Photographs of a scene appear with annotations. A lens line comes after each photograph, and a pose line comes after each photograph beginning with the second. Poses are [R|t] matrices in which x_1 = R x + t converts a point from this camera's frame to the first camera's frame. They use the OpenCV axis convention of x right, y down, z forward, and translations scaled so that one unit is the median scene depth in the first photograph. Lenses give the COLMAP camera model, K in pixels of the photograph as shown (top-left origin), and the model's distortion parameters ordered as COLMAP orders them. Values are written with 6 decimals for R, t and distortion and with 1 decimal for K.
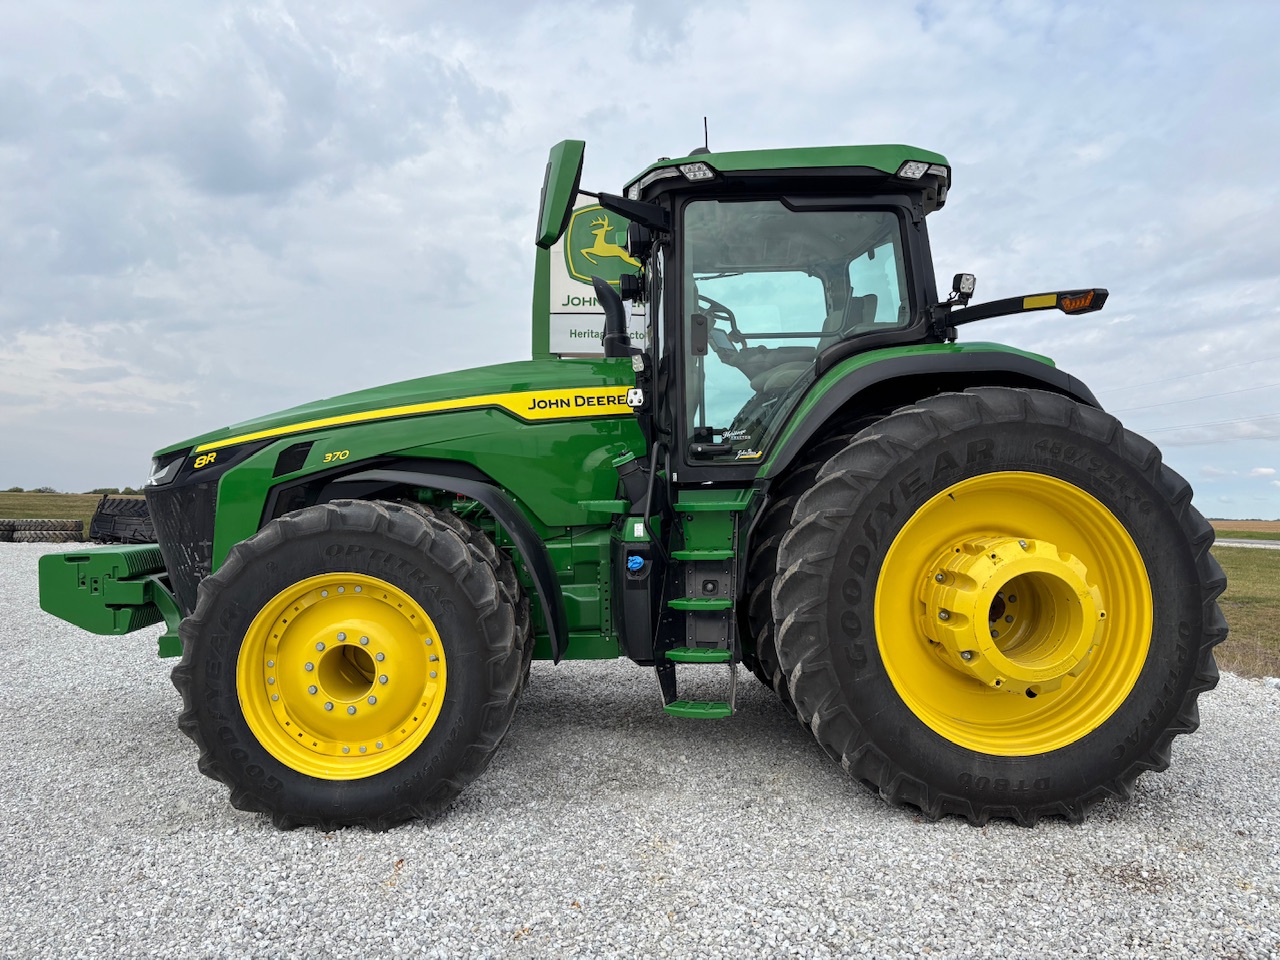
lens RADIAL K [[962.2, 0, 640.0], [0, 962.2, 480.0], [0, 0, 1]] dist [0.023285, 0.000636]
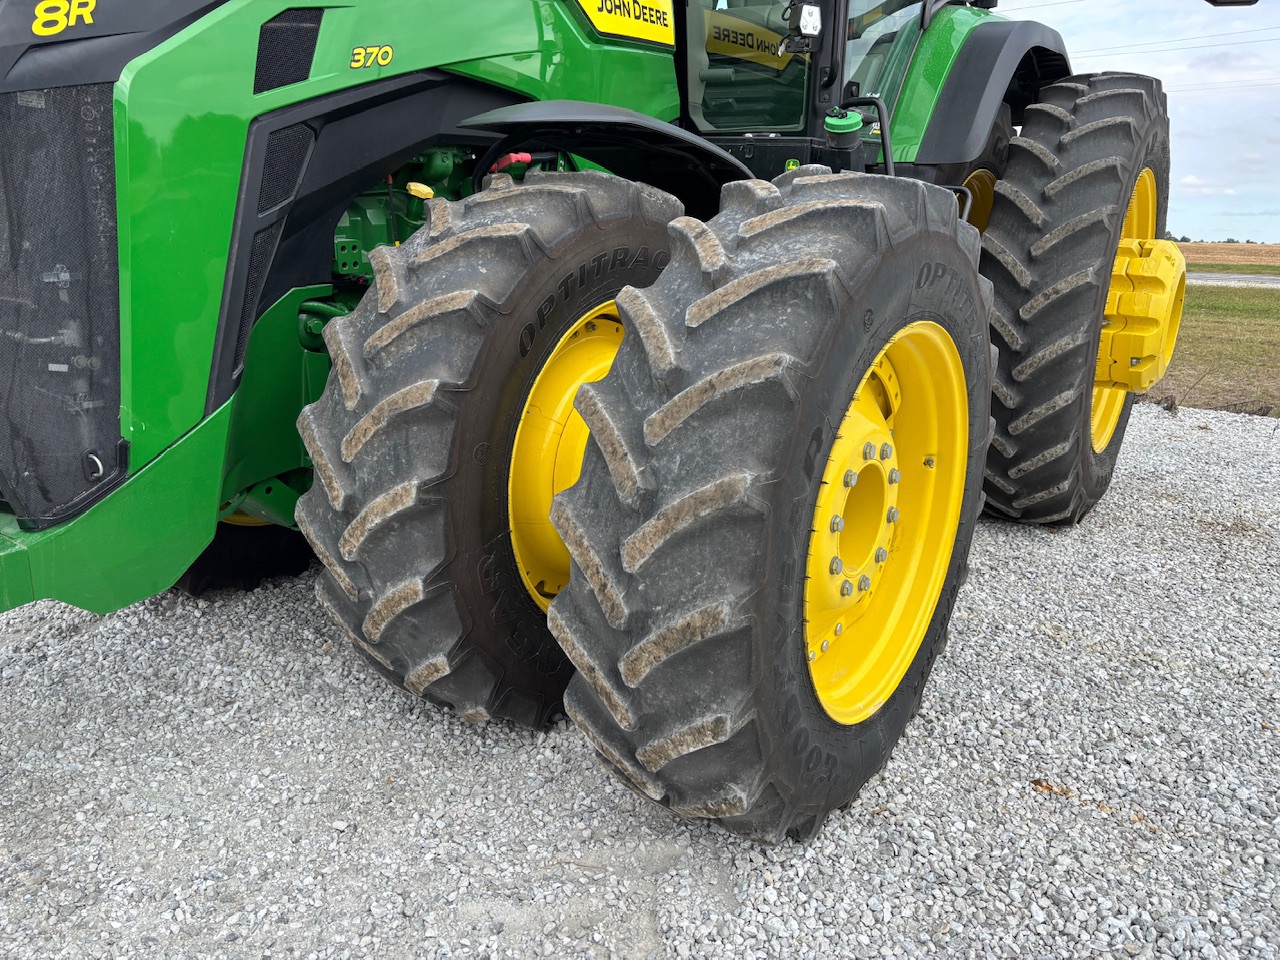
lens RADIAL K [[957.1, 0, 632.3], [0, 957.1, 474.3], [0, 0, 1]] dist [0.052884, -0.072303]
pose [[0.617554, -0.192844, 0.762521, -0.743125], [-0.035614, 0.961626, 0.272041, 0.040305], [-0.785722, -0.195157, 0.586988, 0.773277]]
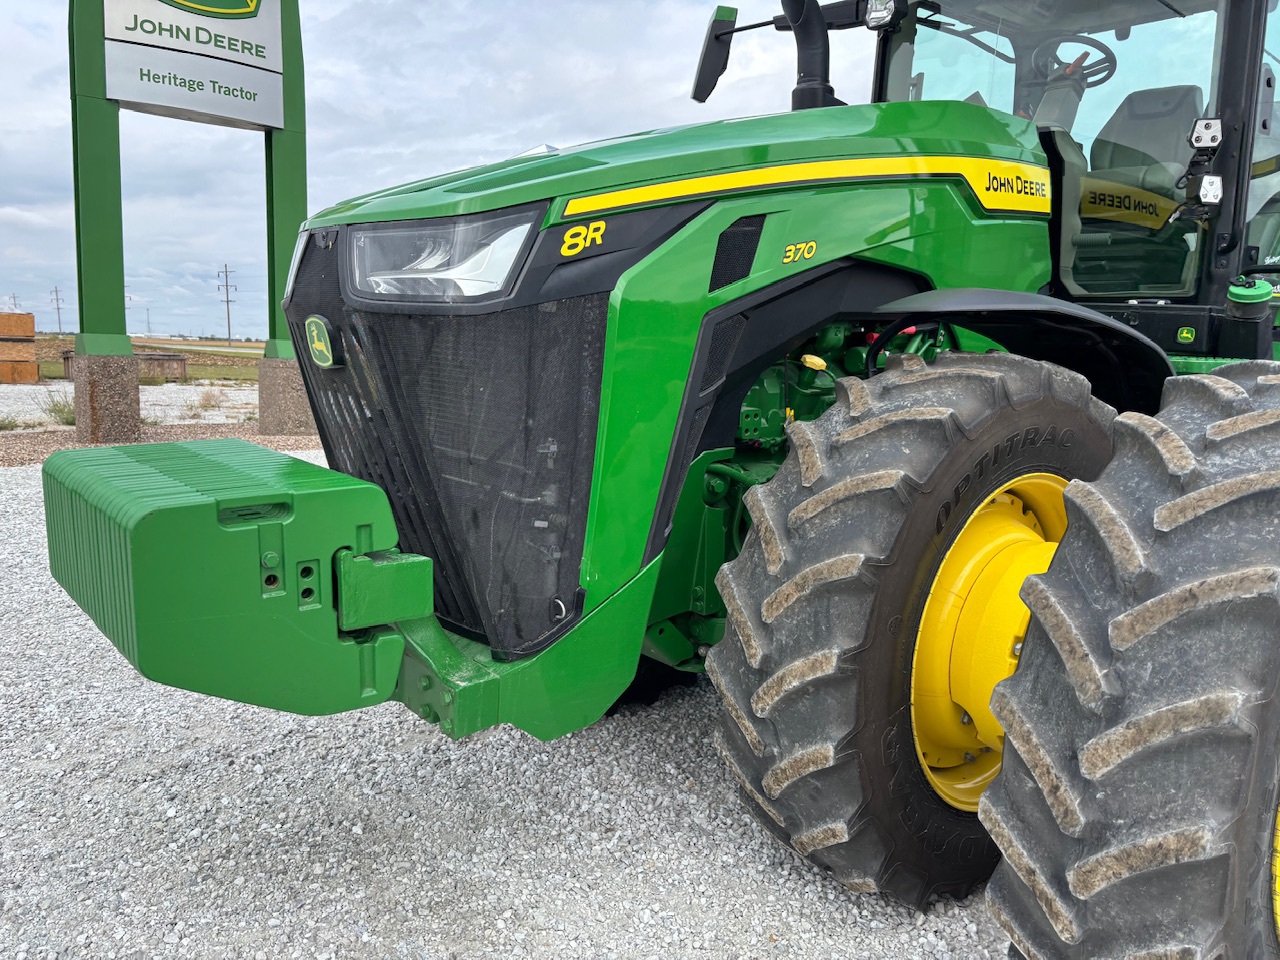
lens RADIAL K [[957.1, 0, 632.3], [0, 957.1, 474.3], [0, 0, 1]] dist [0.052884, -0.072303]
pose [[0.811643, -0.060600, 0.581002, -0.813799], [-0.041540, 0.986099, 0.160882, 0.012708], [-0.582675, -0.154714, 0.797843, 0.811731]]
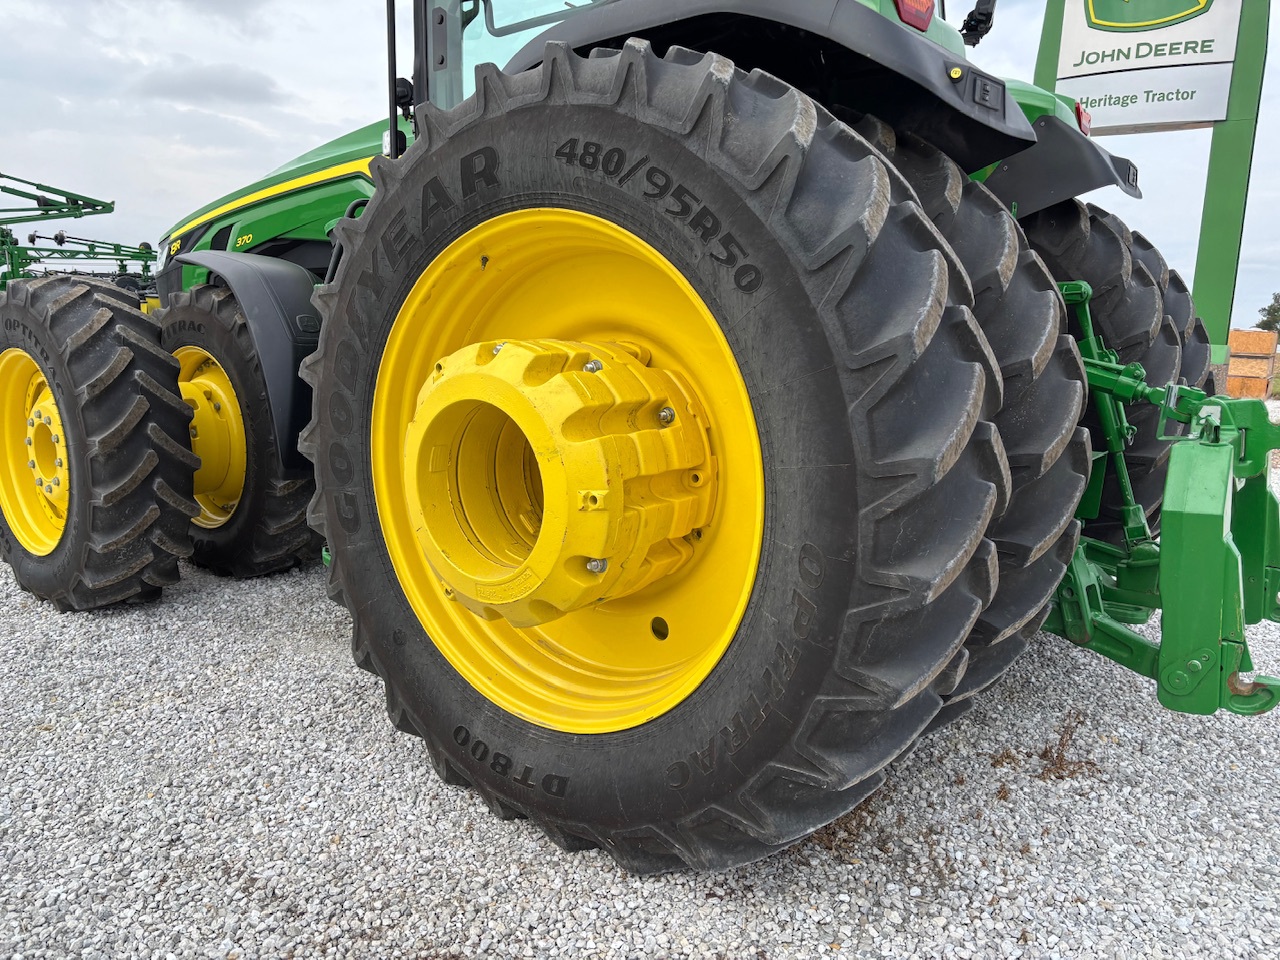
lens RADIAL K [[959.3, 0, 644.5], [0, 959.3, 476.6], [0, 0, 1]] dist [0.049006, -0.060242]
pose [[0.757538, 0.124659, -0.640778, 0.778015], [-0.014154, 0.984503, 0.174794, 0.041077], [0.652638, -0.123343, 0.747563, 0.633304]]
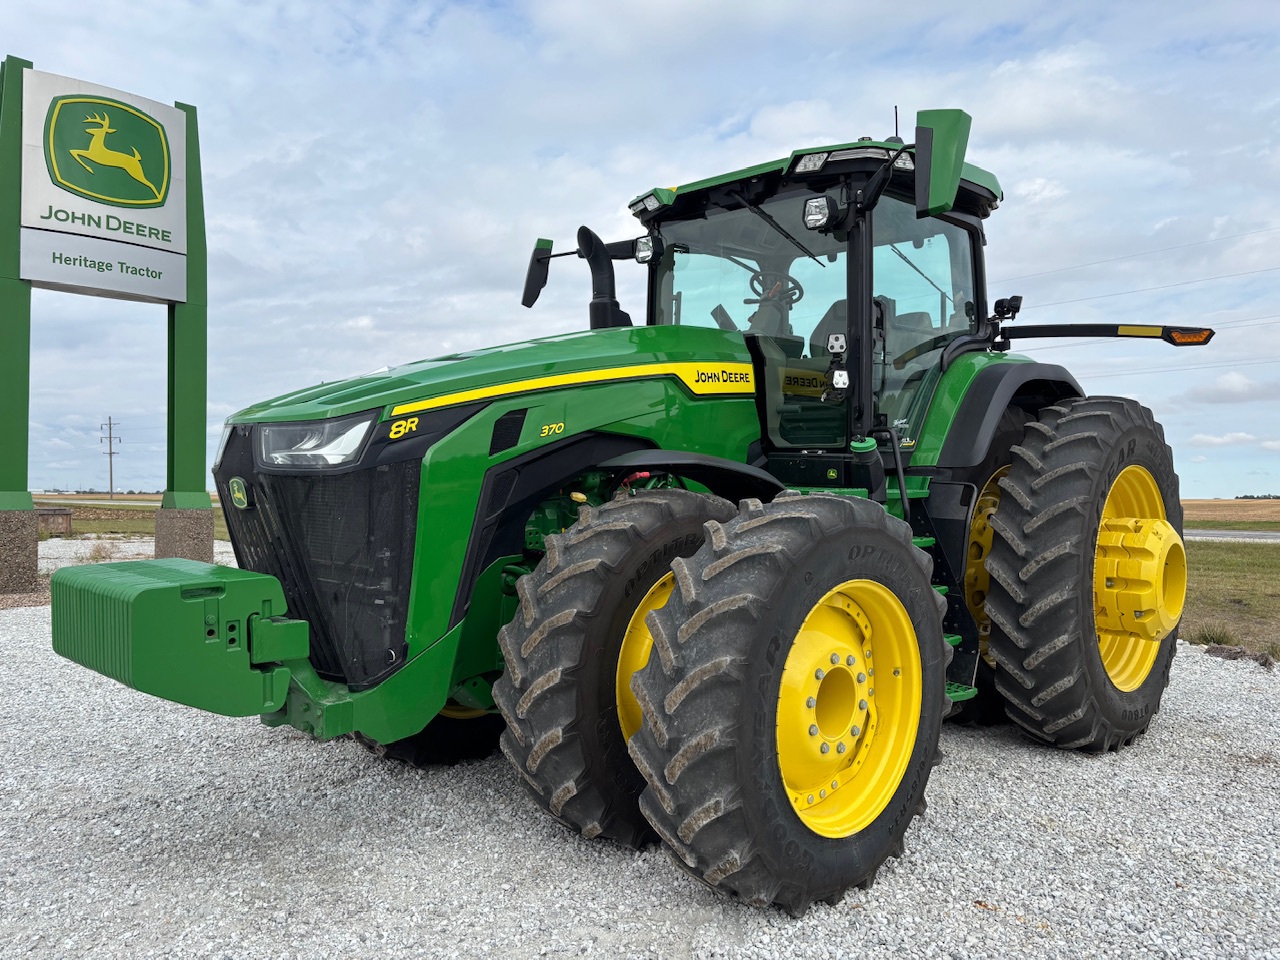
lens RADIAL K [[954.0, 0, 634.7], [0, 954.0, 485.5], [0, 0, 1]] dist [0.057149, -0.078099]
pose [[0.745981, -0.001809, 0.665964, -0.937686], [-0.019089, 0.999527, 0.024098, 0.000276], [-0.665693, -0.030689, 0.745594, 0.499554]]
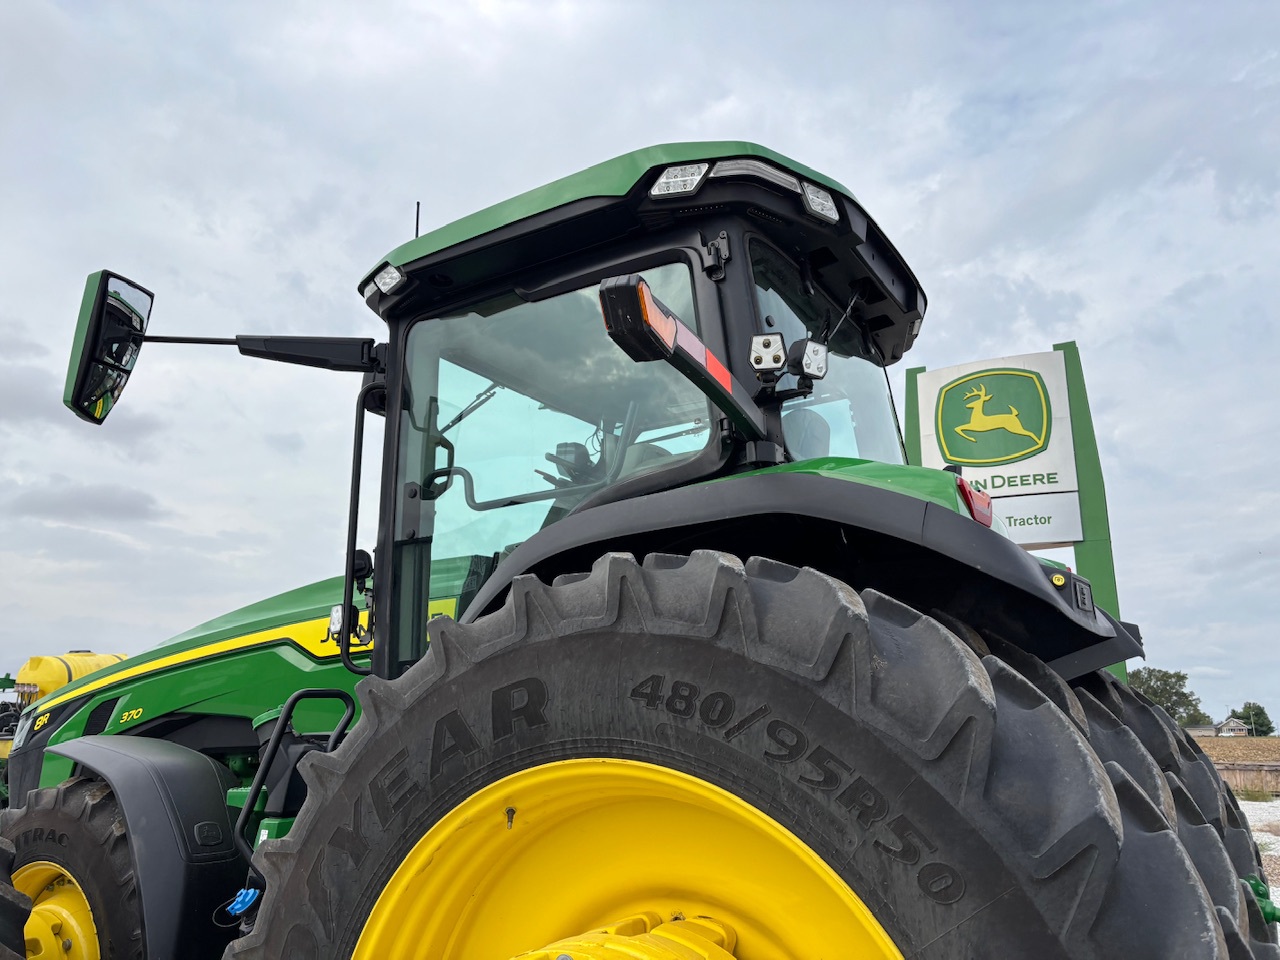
lens RADIAL K [[959.3, 0, 644.5], [0, 959.3, 476.6], [0, 0, 1]] dist [0.049006, -0.060242]
pose [[0.833186, -0.141694, -0.534532, 0.631105], [0.018303, 0.973152, -0.229433, -0.030792], [0.552691, 0.181377, 0.813410, 0.663720]]
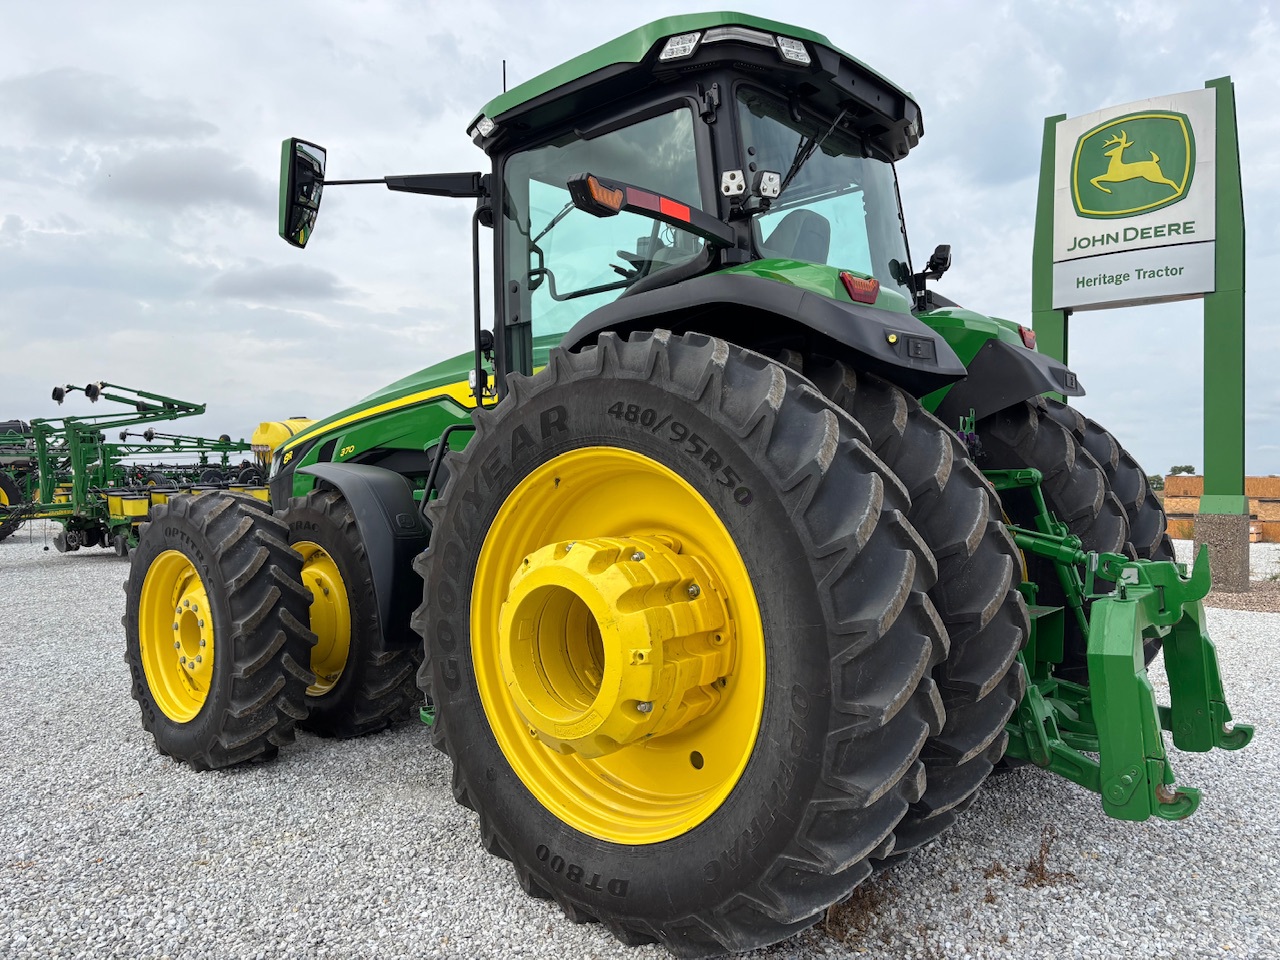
lens RADIAL K [[956.4, 0, 650.3], [0, 956.4, 480.9], [0, 0, 1]] dist [0.045397, -0.049818]
pose [[0.729925, -0.009988, -0.683454, 0.906662], [0.024328, 0.999639, 0.011374, 0.009149], [0.683094, -0.024930, 0.729905, 0.502641]]
